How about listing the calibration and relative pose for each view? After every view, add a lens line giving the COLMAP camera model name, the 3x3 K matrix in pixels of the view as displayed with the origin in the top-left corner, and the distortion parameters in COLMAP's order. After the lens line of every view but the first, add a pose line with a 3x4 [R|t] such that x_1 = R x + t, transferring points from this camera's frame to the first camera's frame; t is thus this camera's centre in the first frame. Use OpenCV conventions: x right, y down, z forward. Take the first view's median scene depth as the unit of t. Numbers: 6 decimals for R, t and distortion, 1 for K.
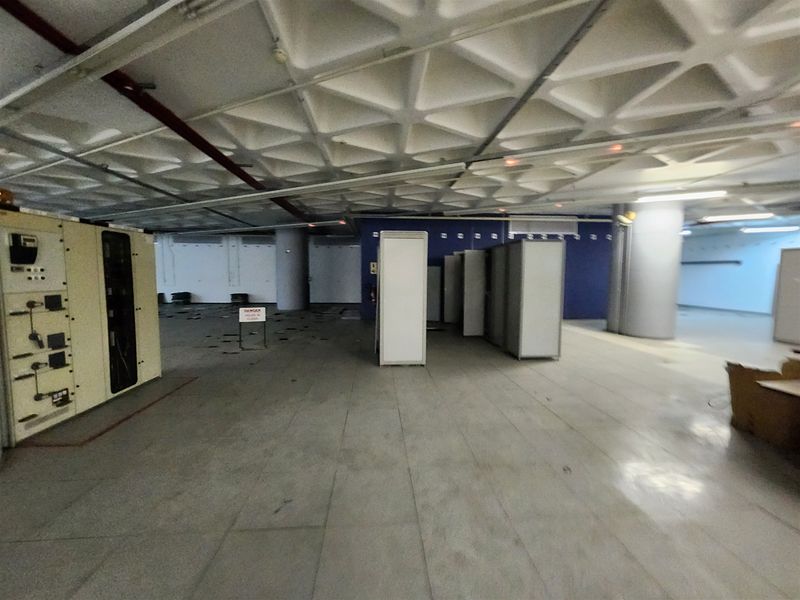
lens RADIAL K [[354.6, 0, 395.4], [0, 354.6, 303.2], [0, 0, 1]] dist [-0.010313, -0.000350]
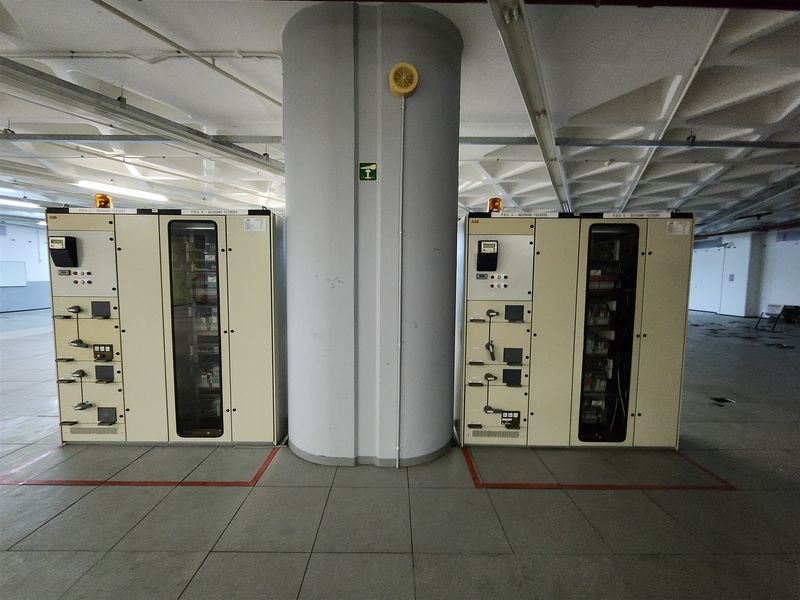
lens RADIAL K [[354.6, 0, 395.4], [0, 354.6, 303.2], [0, 0, 1]] dist [-0.010313, -0.000350]
pose [[-0.055217, 0.059502, -0.996700, -0.051512], [-0.089366, 0.993922, 0.064287, -0.057242], [0.994467, 0.092621, -0.049564, 0.718314]]
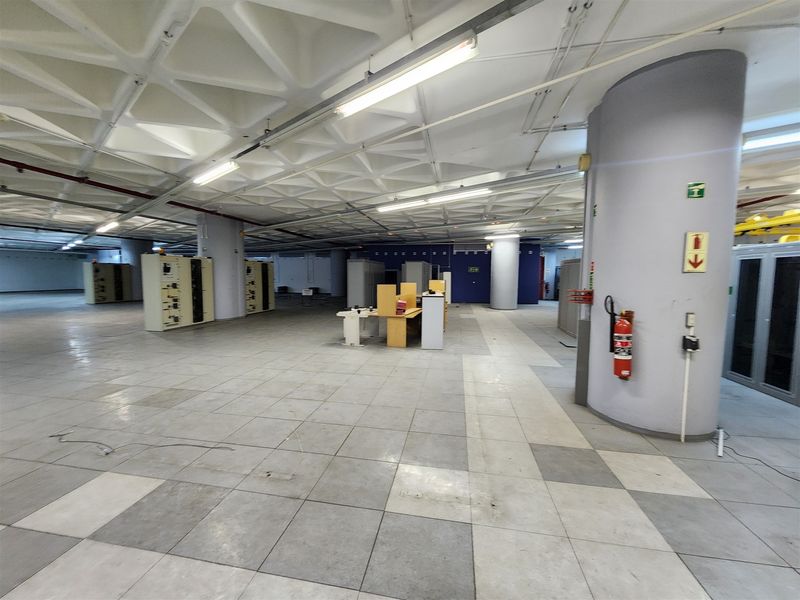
lens RADIAL K [[354.6, 0, 395.4], [0, 354.6, 303.2], [0, 0, 1]] dist [-0.010313, -0.000350]
pose [[0.971156, 0.014579, -0.237999, 1.562100], [-0.015616, 0.999875, -0.002475, 0.213815], [0.237933, 0.006120, 0.971262, -2.512242]]
